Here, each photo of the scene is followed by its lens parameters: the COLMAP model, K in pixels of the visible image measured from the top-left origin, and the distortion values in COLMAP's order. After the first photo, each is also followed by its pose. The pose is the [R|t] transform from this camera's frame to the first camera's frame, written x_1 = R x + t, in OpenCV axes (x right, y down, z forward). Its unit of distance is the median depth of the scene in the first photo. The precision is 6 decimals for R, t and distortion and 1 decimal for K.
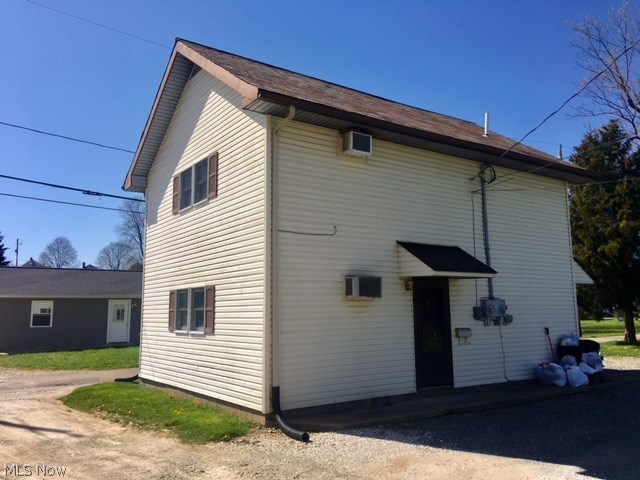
lens RADIAL K [[539.1, 0, 318.3], [0, 539.1, 228.5], [0, 0, 1]] dist [0.072790, -0.121929]
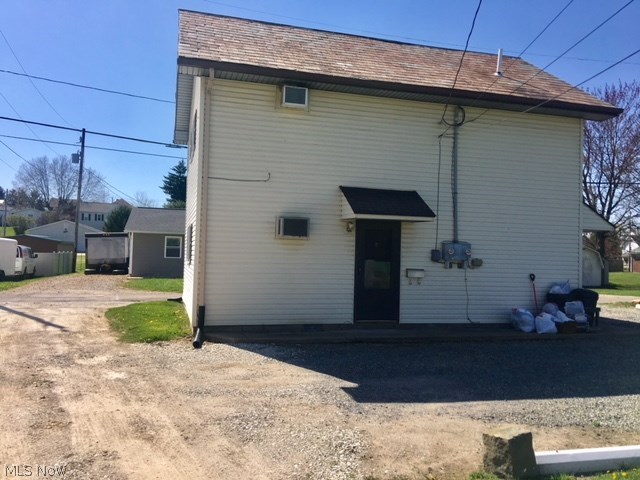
lens RADIAL K [[539.1, 0, 317.3], [0, 539.1, 228.3], [0, 0, 1]] dist [0.072790, -0.121929]
pose [[0.945532, 0.020123, -0.324906, 0.429542], [0.012800, 0.995018, 0.098874, 0.000032], [0.325277, -0.097648, 0.940564, -0.033975]]
